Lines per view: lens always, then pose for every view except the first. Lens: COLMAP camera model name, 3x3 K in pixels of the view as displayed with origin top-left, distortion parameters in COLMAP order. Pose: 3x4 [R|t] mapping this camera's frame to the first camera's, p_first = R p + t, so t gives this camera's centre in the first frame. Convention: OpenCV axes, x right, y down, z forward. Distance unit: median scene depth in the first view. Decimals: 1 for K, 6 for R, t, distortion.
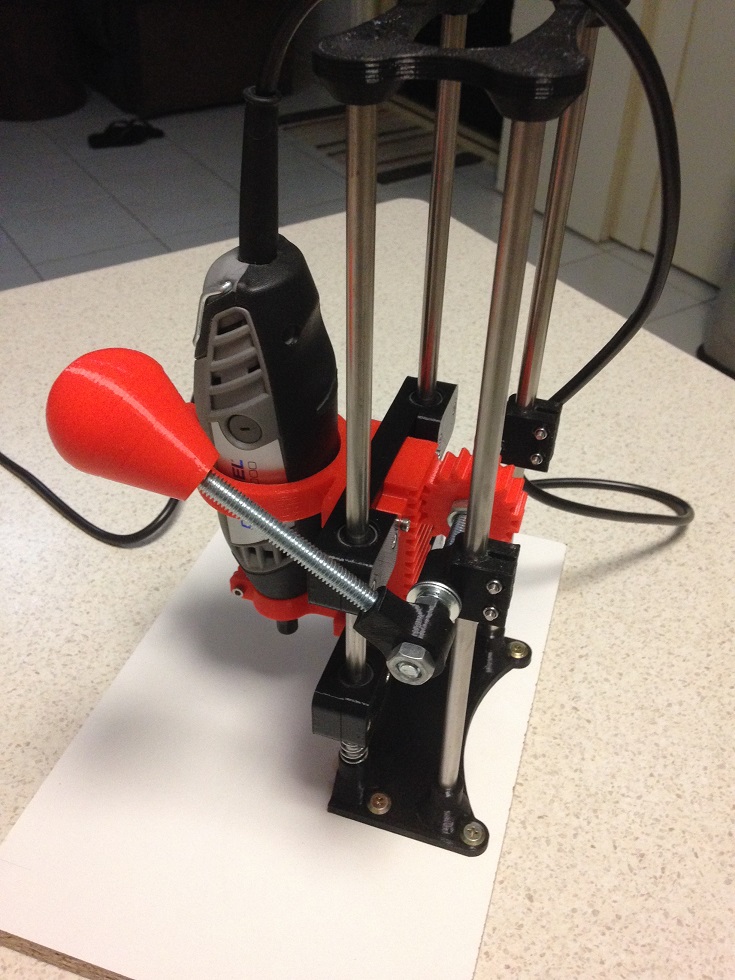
lens RADIAL K [[913.8, 0, 366.9], [0, 913.8, 491.4], [0, 0, 1]] dist [0.001795, 0.000000]
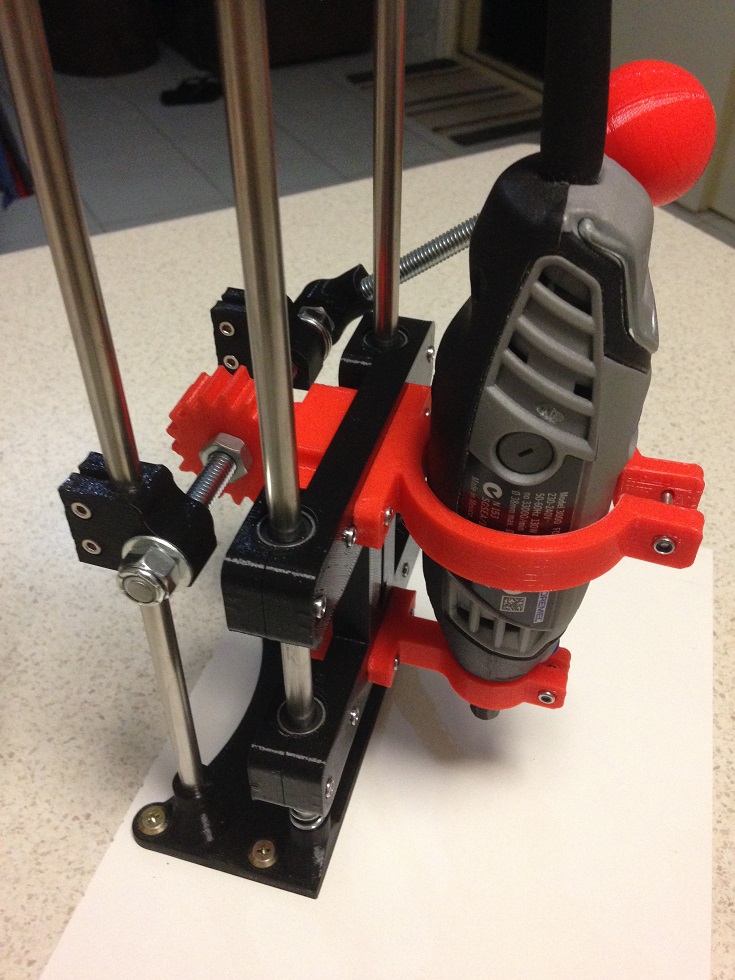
lens RADIAL K [[913.8, 0, 338.8], [0, 913.8, 493.7], [0, 0, 1]] dist [0.001795, 0.000000]
pose [[0.995474, 0.040917, -0.085772, -0.070303], [-0.038237, 0.998735, 0.032661, -0.019702], [0.087000, -0.029234, 0.995779, 0.172342]]
